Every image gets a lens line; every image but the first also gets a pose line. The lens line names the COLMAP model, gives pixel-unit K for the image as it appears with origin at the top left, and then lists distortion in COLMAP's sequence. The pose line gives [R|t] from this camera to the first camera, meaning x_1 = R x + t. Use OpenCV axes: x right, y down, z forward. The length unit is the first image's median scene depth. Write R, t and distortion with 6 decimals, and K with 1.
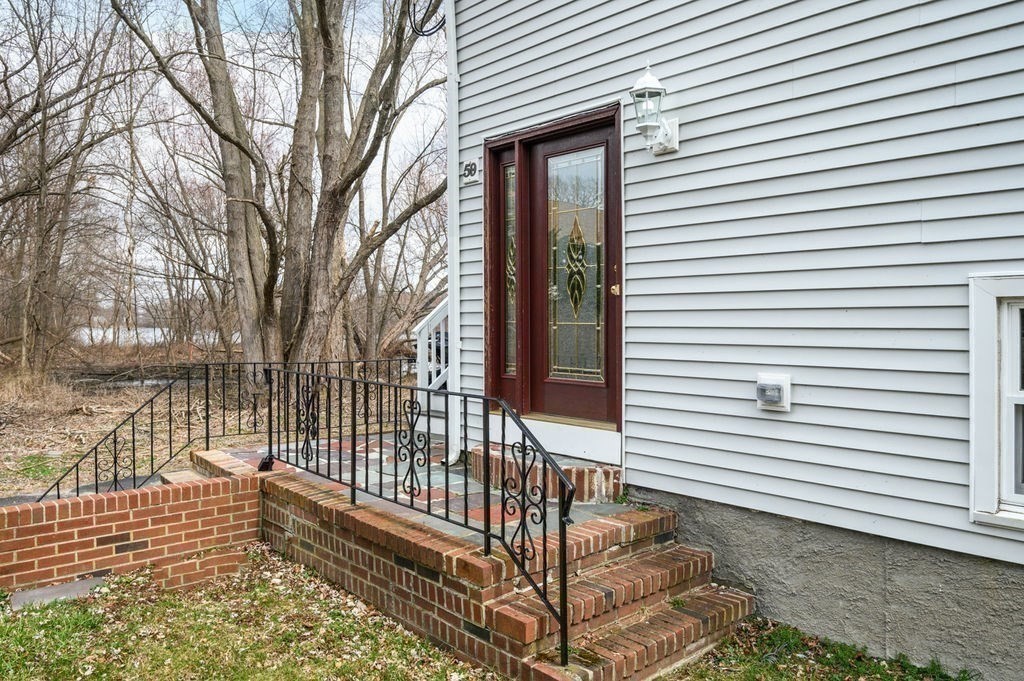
lens RADIAL K [[726.6, 0, 511.1], [0, 726.6, 340.9], [0, 0, 1]] dist [-0.002051, 0.000018]
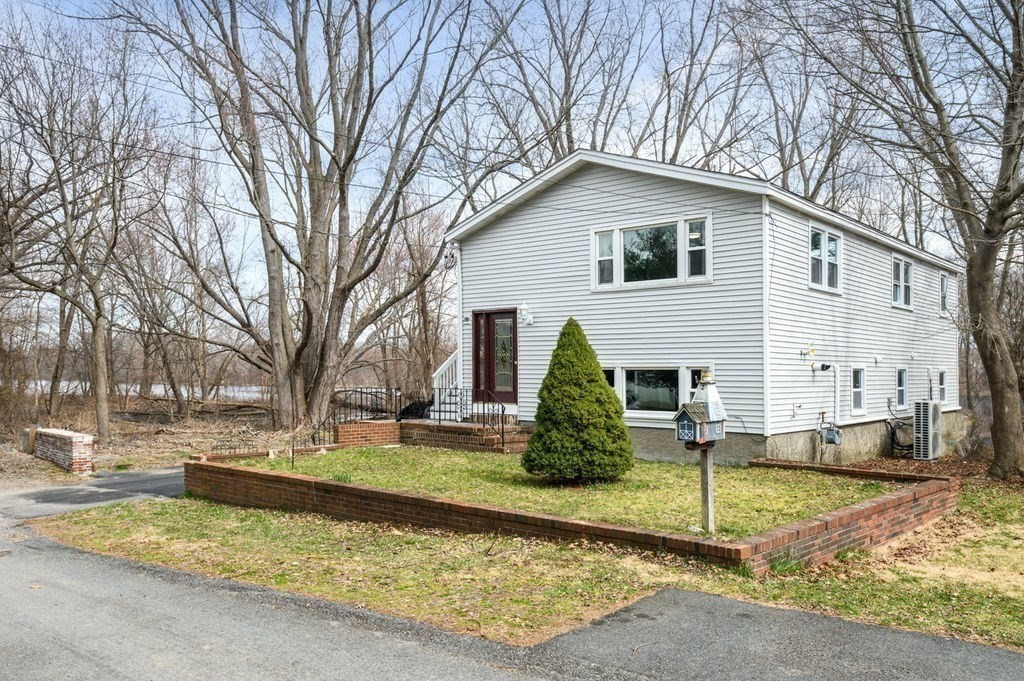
lens RADIAL K [[810.8, 0, 510.4], [0, 810.8, 341.3], [0, 0, 1]] dist [-0.003400, -0.000167]
pose [[0.993054, 0.009383, 0.117288, -0.267078], [-0.001392, 0.997682, -0.068028, 0.072107], [-0.117654, 0.067392, 0.990765, -2.256577]]
